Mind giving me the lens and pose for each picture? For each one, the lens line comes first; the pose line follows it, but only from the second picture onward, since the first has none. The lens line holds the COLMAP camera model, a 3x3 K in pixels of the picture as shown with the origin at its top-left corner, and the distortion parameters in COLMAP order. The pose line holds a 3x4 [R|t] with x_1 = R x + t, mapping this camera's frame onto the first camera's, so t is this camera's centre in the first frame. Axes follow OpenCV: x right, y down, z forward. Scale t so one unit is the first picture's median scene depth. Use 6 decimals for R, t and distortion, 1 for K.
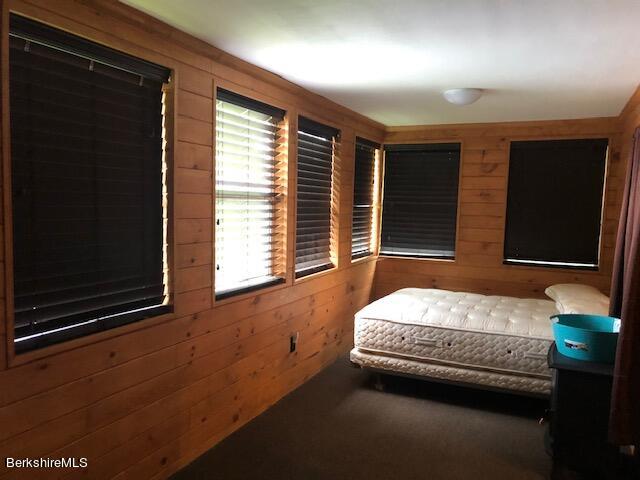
lens RADIAL K [[520.9, 0, 325.4], [0, 520.9, 241.0], [0, 0, 1]] dist [0.028579, -0.023978]
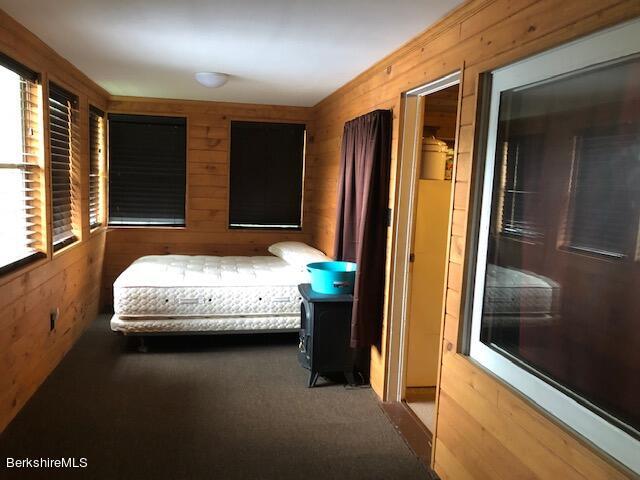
lens RADIAL K [[520.9, 0, 314.8], [0, 520.9, 246.6], [0, 0, 1]] dist [0.028579, -0.023978]
pose [[0.820119, -0.065984, 0.568376, -0.176394], [0.026086, 0.996608, 0.078058, -0.001268], [-0.571598, -0.049190, 0.819058, -0.048927]]
